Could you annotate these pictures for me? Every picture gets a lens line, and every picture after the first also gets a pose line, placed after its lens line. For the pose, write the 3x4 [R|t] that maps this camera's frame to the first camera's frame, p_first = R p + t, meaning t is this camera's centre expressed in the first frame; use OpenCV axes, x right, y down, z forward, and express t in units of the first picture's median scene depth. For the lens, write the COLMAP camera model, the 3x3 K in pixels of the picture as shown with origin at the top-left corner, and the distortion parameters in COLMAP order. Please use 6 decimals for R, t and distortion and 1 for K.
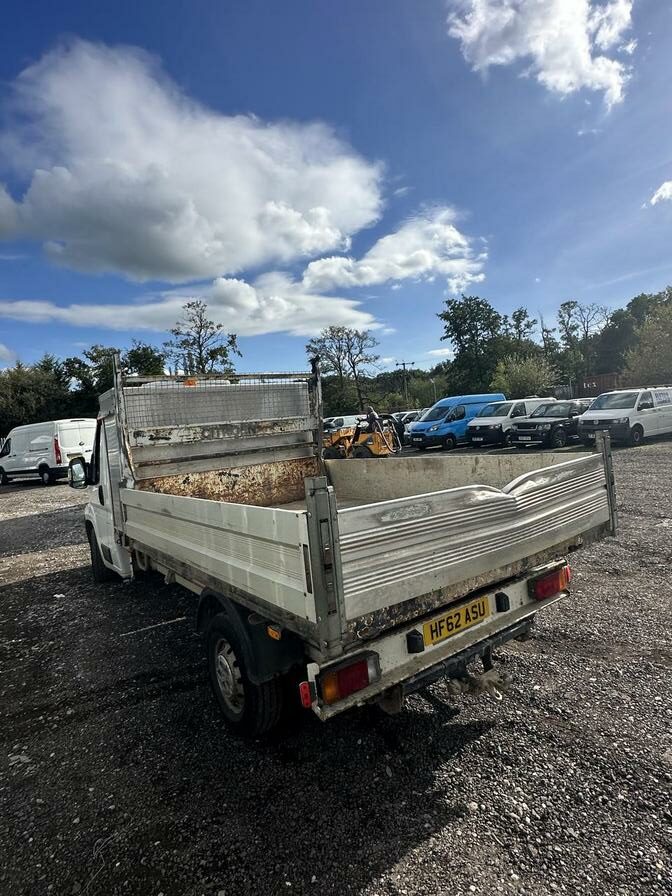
lens RADIAL K [[495.3, 0, 335.4], [0, 495.3, 435.8], [0, 0, 1]] dist [-0.003326, -0.000467]
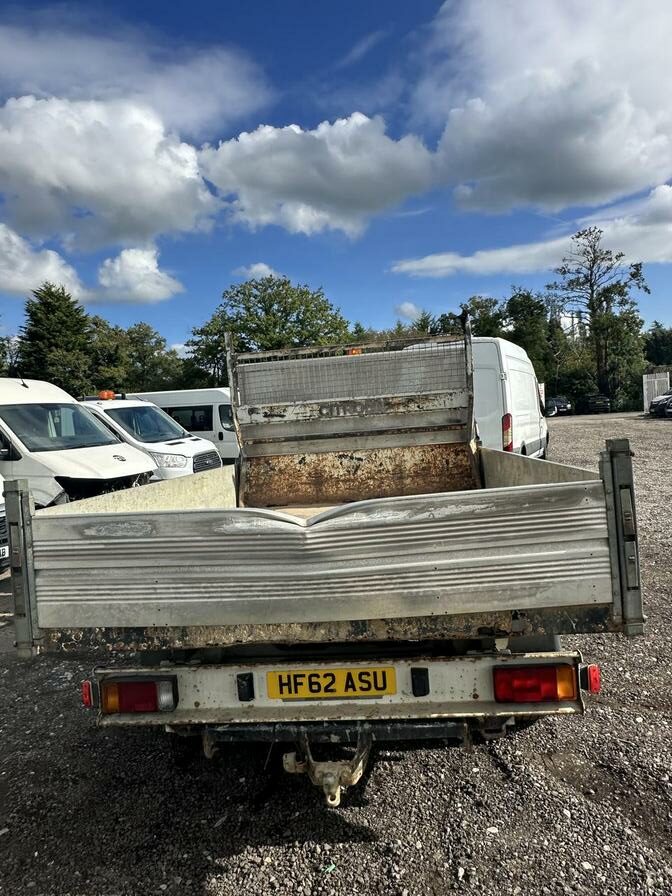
lens RADIAL K [[585.2, 0, 337.4], [0, 585.2, 432.5], [0, 0, 1]] dist [-0.006210, 0.000299]
pose [[0.757746, 0.049466, -0.650672, 0.441943], [-0.008861, 0.997811, 0.065537, -0.034611], [0.652489, -0.043895, 0.756525, 0.192675]]
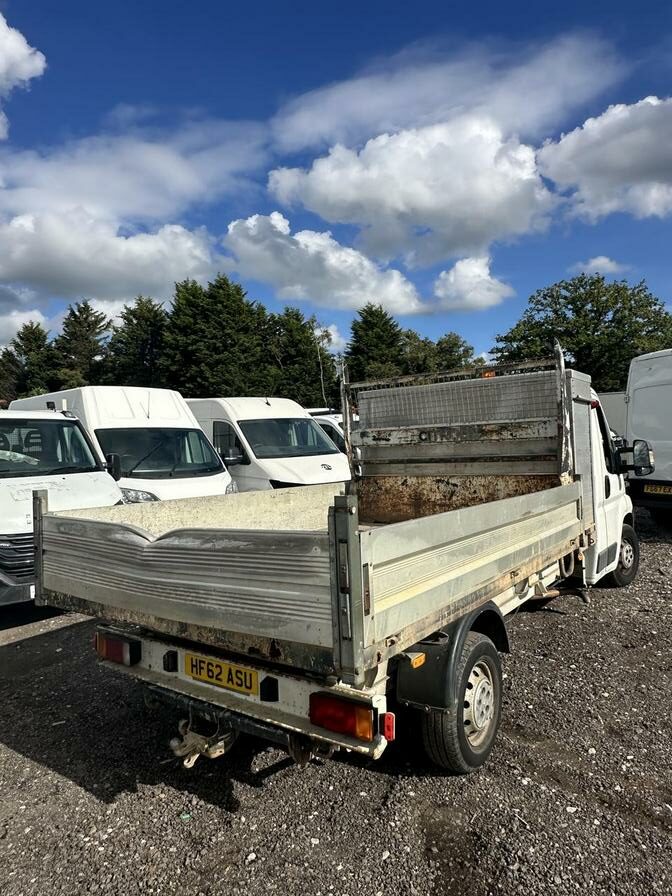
lens RADIAL K [[585.2, 0, 337.4], [0, 585.2, 432.5], [0, 0, 1]] dist [-0.006210, 0.000299]
pose [[0.313651, 0.057776, -0.947779, 0.717022], [-0.002583, 0.998195, 0.059995, -0.075361], [0.949535, -0.016369, 0.313235, 0.476327]]
